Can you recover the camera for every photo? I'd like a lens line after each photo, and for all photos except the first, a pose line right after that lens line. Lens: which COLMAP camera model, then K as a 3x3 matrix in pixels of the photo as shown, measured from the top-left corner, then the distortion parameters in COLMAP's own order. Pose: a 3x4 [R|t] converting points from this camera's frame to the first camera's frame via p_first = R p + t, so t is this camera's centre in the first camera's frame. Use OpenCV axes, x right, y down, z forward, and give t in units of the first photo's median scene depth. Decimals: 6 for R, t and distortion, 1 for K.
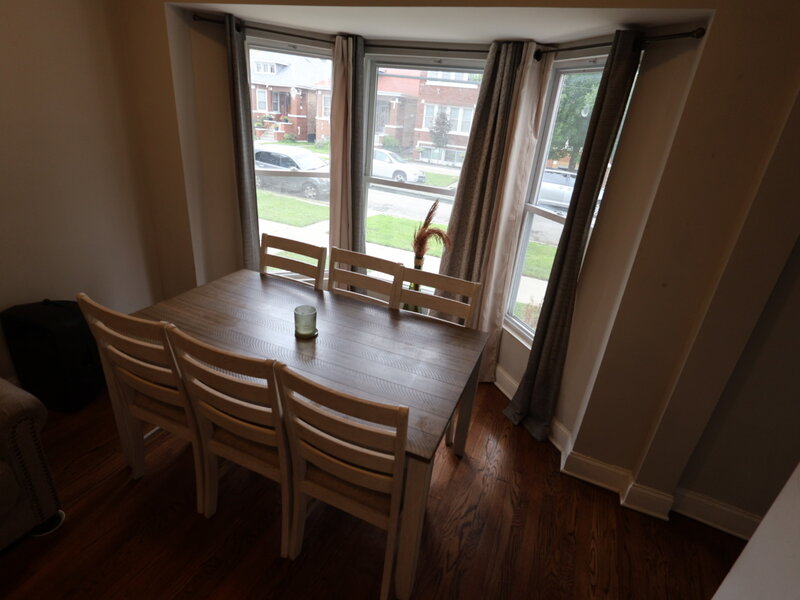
lens RADIAL K [[414.6, 0, 401.4], [0, 414.6, 300.3], [0, 0, 1]] dist [0.005040, 0.000417]
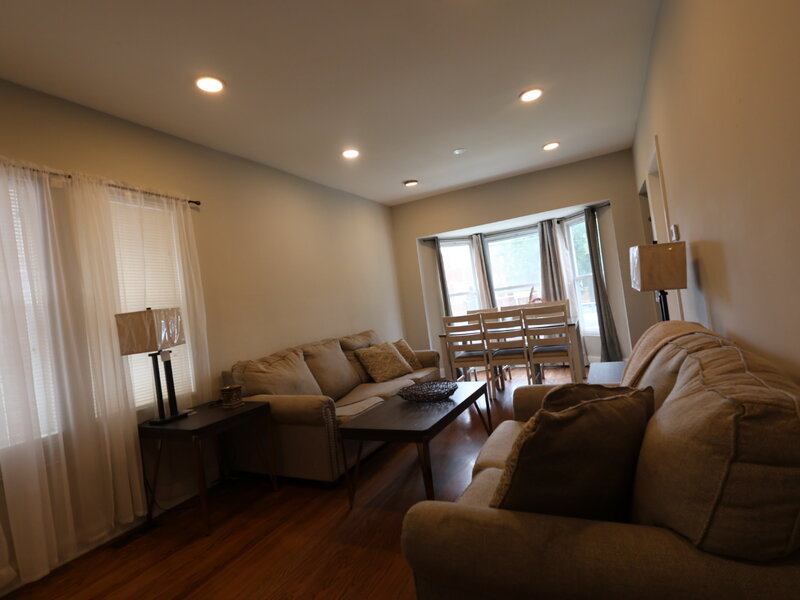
lens RADIAL K [[414.6, 0, 399.5], [0, 414.6, 299.6], [0, 0, 1]] dist [0.005040, 0.000417]
pose [[0.973337, -0.219757, -0.065734, -0.545901], [0.171913, 0.888617, -0.425213, 0.736053], [0.151856, 0.402576, 0.902703, -1.238427]]
